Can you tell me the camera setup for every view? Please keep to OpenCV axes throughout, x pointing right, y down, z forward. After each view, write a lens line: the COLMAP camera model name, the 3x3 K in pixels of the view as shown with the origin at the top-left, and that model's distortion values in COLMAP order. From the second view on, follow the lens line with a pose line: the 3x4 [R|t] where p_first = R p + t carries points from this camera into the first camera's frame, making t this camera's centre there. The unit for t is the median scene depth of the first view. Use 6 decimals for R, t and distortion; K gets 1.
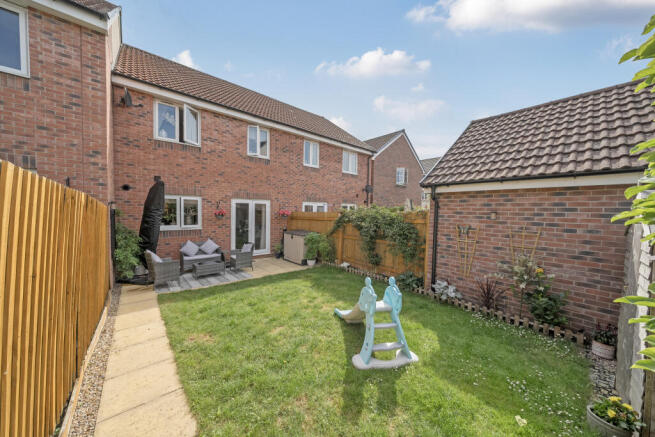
lens RADIAL K [[224.1, 0, 318.1], [0, 224.1, 216.6], [0, 0, 1]] dist [-0.002515, -0.000017]
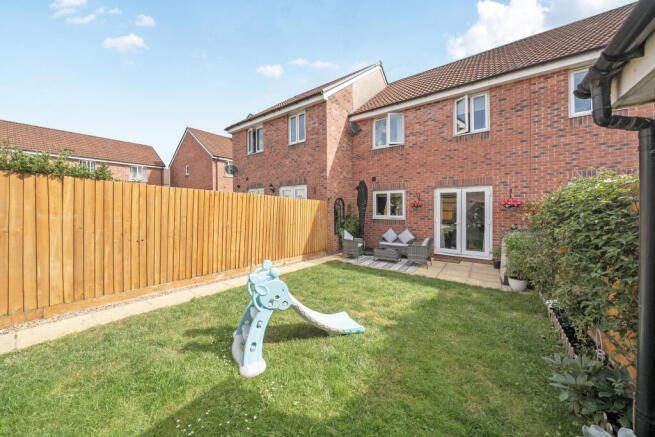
lens RADIAL K [[224.1, 0, 323.2], [0, 224.1, 205.6], [0, 0, 1]] dist [-0.002515, -0.000017]
pose [[0.235171, -0.019589, -0.971757, 0.454342], [-0.016457, 0.999573, -0.024132, 0.021721], [0.971815, 0.021668, 0.234748, 0.378111]]
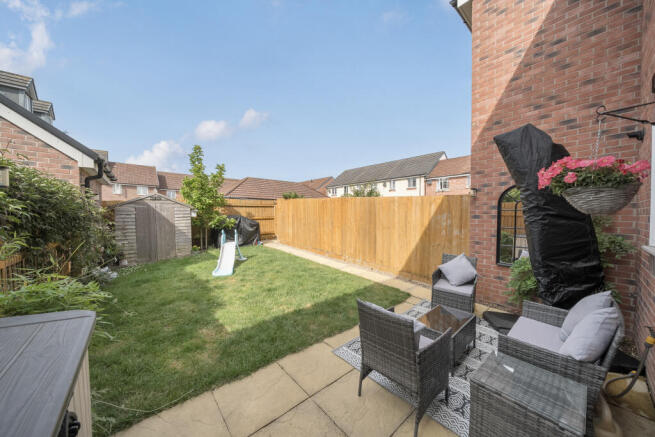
lens RADIAL K [[224.1, 0, 323.6], [0, 224.1, 221.1], [0, 0, 1]] dist [-0.002515, -0.000017]
pose [[-0.999588, -0.020131, -0.020459, -0.227350], [-0.021319, 0.997995, 0.059601, 0.012202], [0.019218, 0.060013, -0.998013, 1.222187]]
